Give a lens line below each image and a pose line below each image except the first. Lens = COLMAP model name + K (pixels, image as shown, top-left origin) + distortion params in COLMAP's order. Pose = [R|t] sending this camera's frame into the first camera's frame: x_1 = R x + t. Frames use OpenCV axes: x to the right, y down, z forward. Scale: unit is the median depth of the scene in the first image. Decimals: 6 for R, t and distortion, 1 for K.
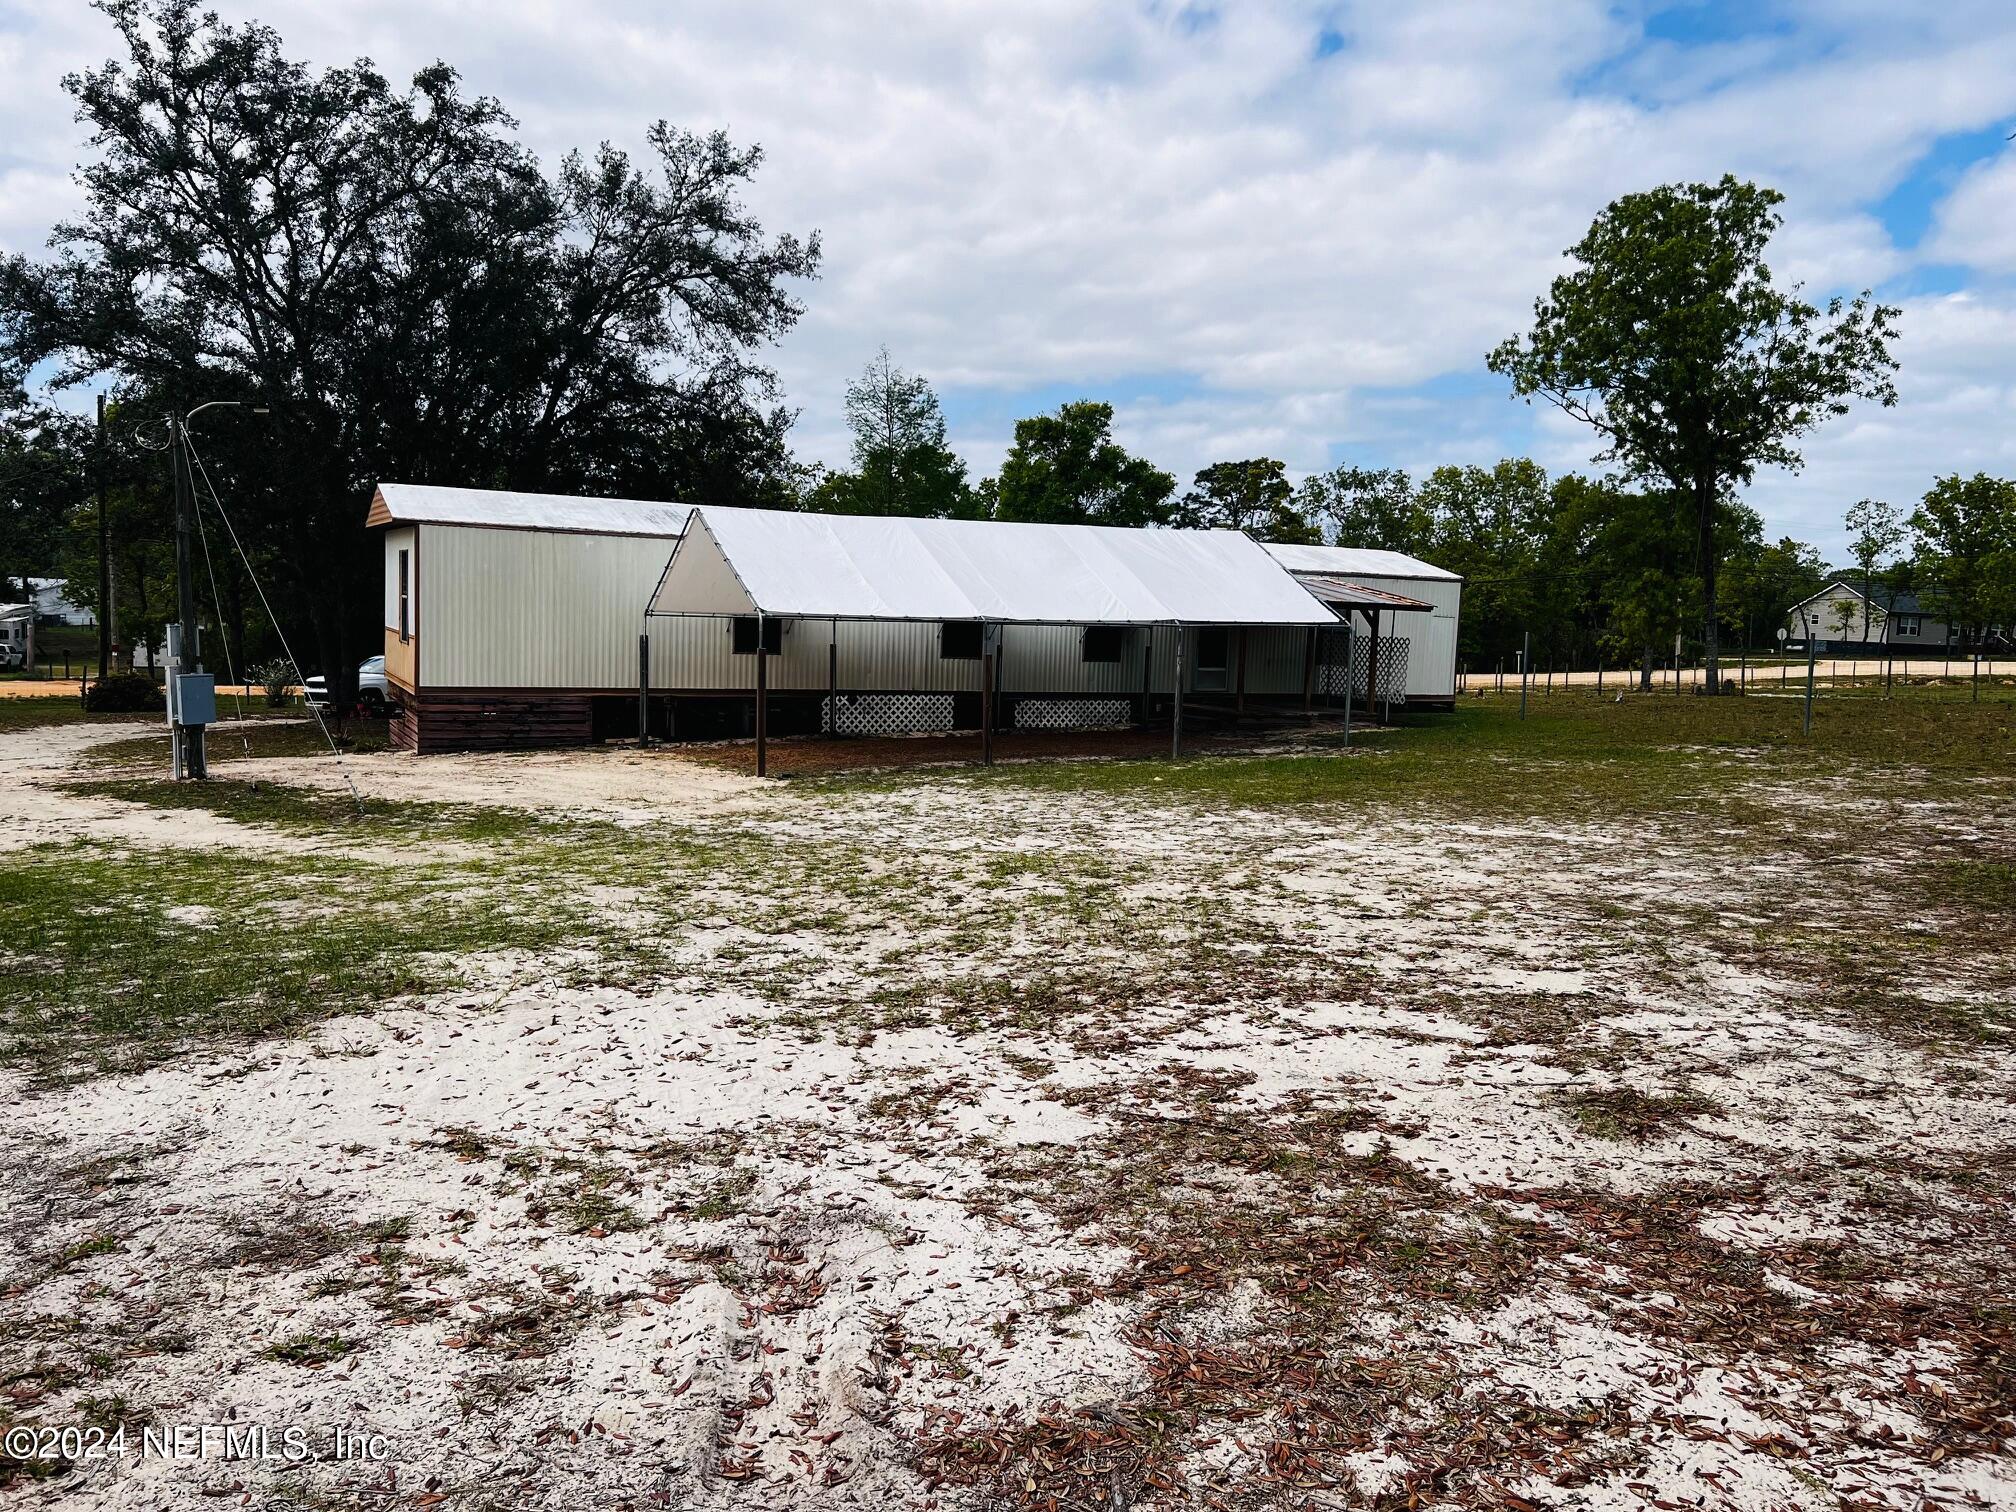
lens RADIAL K [[1529.1, 0, 1008.0], [0, 1529.1, 756.0], [0, 0, 1]] dist [0.032264, -0.004641]
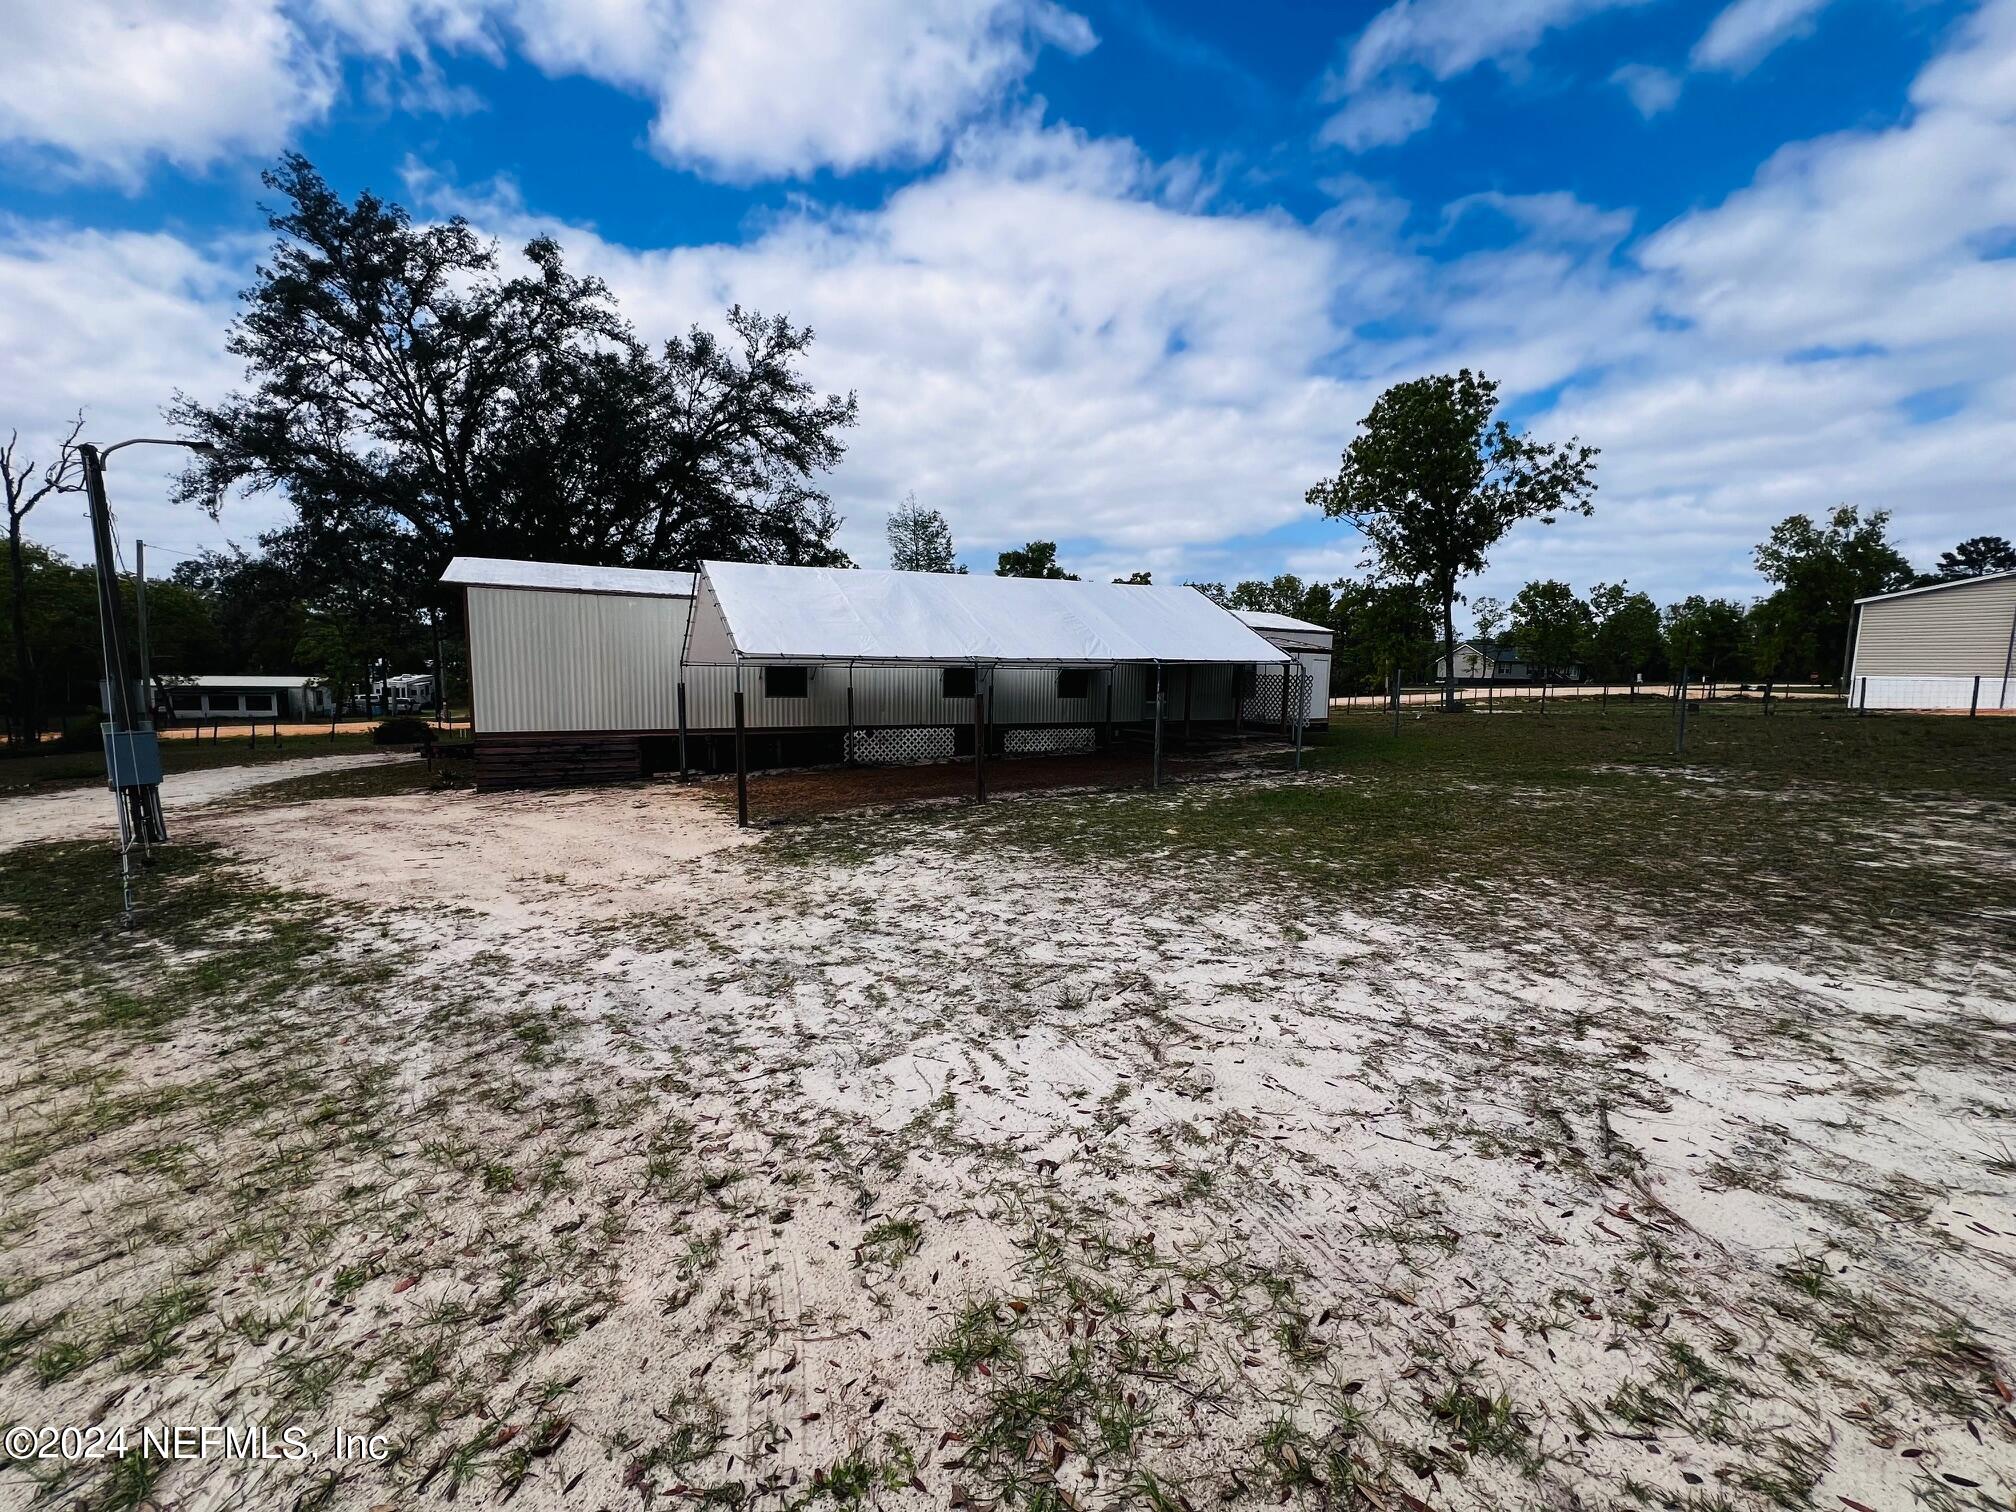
lens RADIAL K [[804.4, 0, 1000.1], [0, 804.4, 756.8], [0, 0, 1]] dist [0.000370, 0.000267]
pose [[0.999828, -0.018241, 0.003475, -0.000983], [0.018194, 0.999750, 0.012984, -0.018073], [-0.003711, -0.012919, 0.999910, 0.266566]]
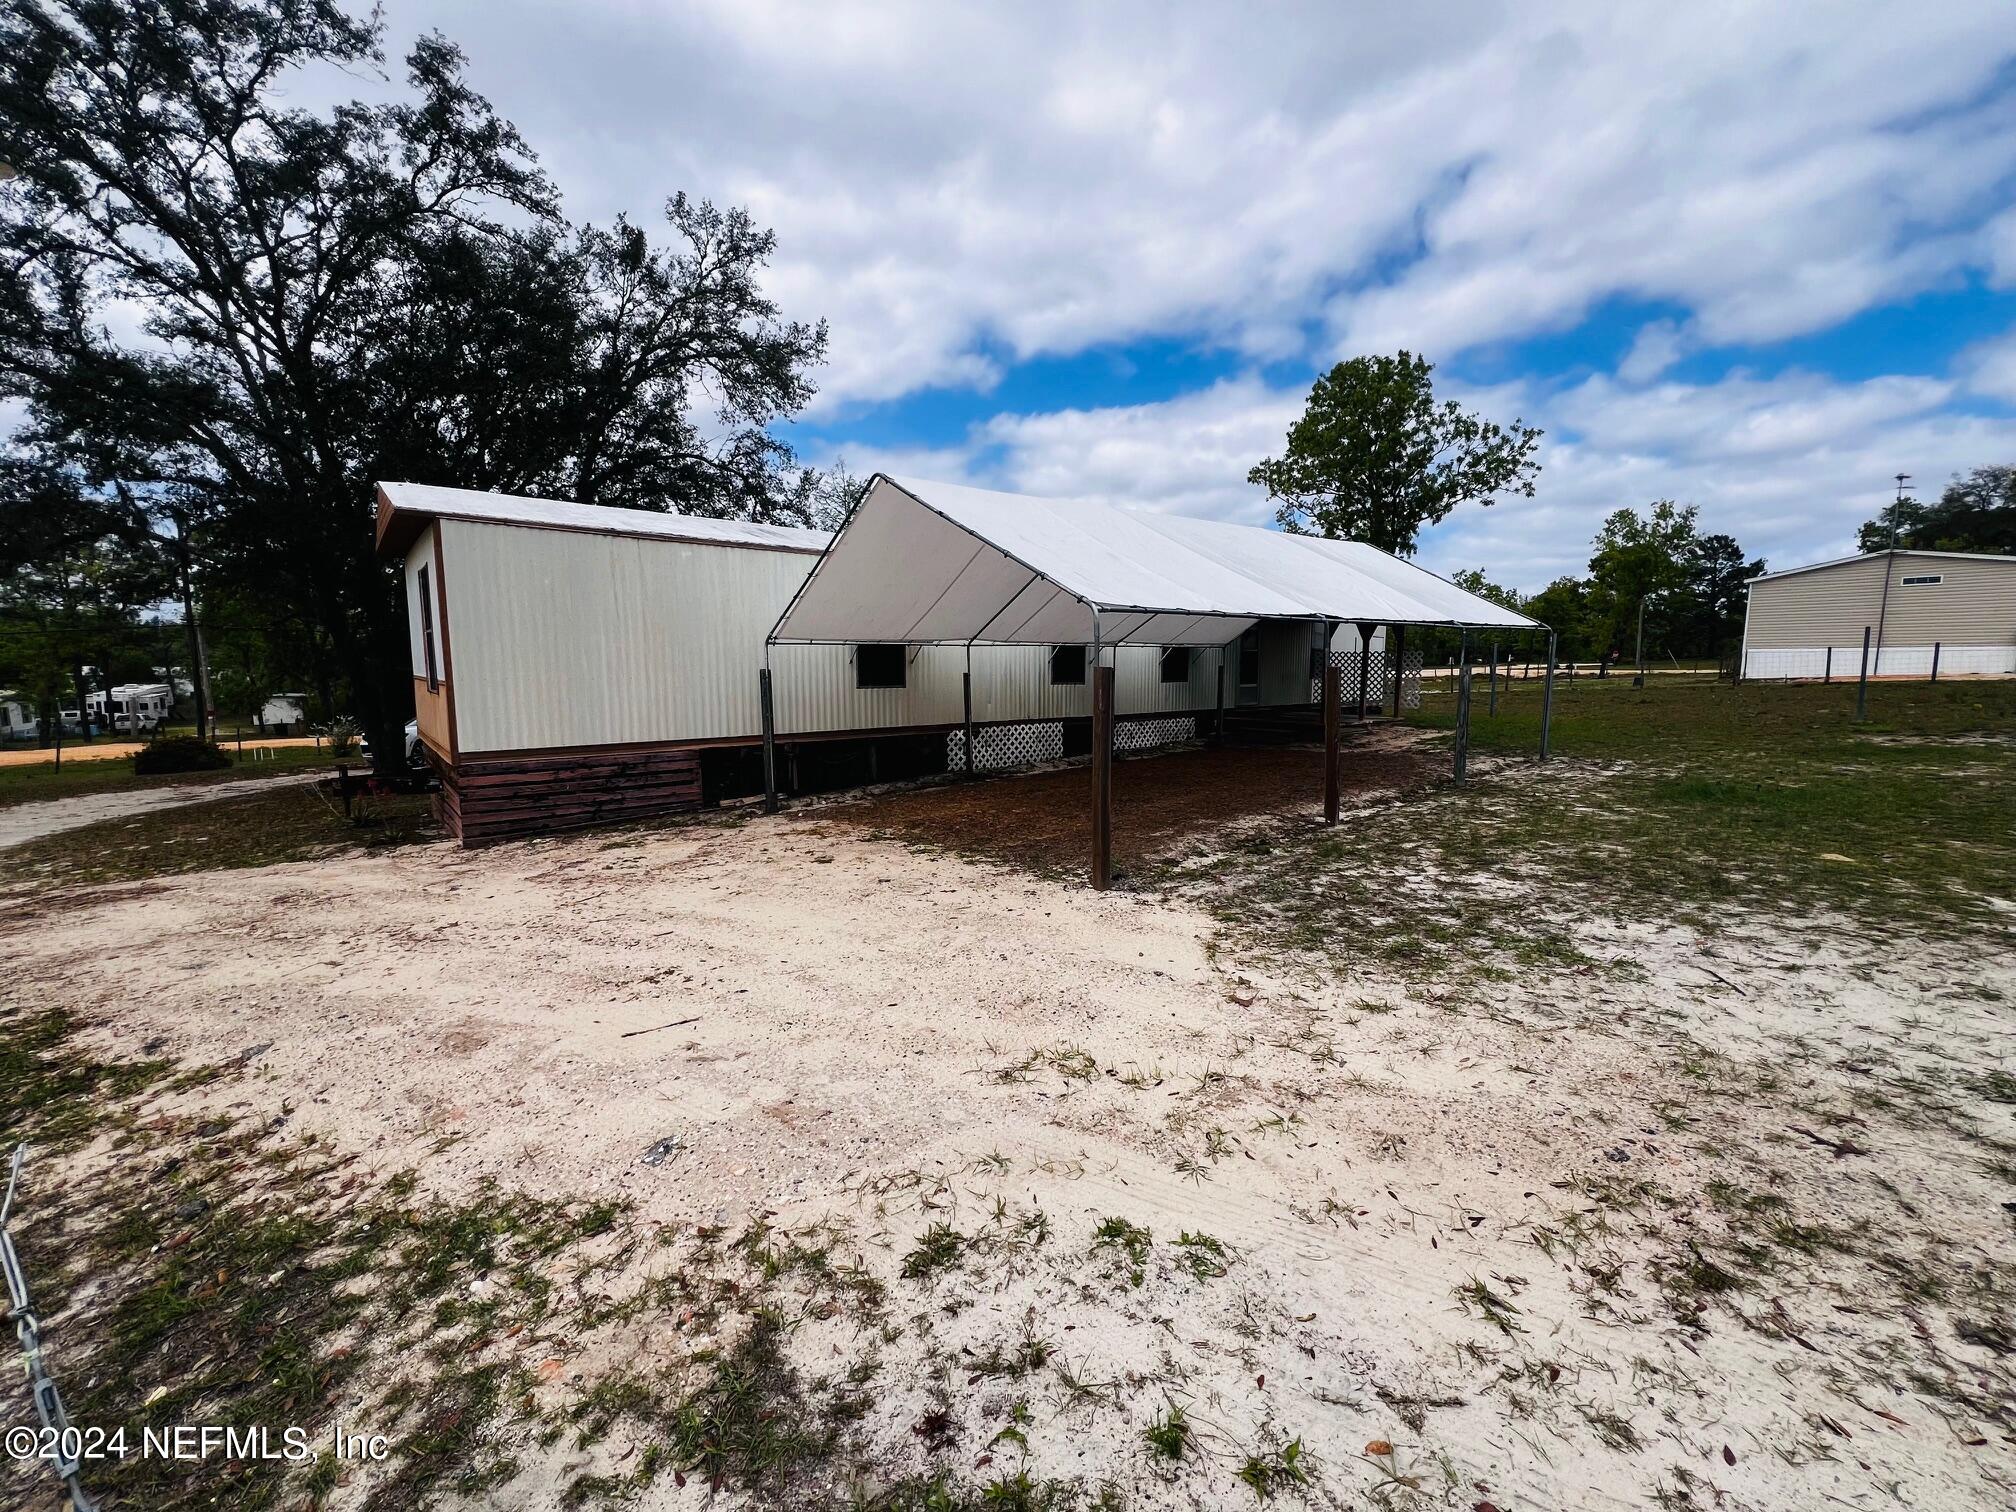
lens RADIAL K [[799.3, 0, 998.4], [0, 799.3, 768.2], [0, 0, 1]] dist [0.000313, -0.000063]
pose [[0.977606, -0.063781, 0.200543, -0.138866], [0.056781, 0.997566, 0.040471, -0.025098], [-0.202637, -0.028178, 0.978849, 0.382350]]
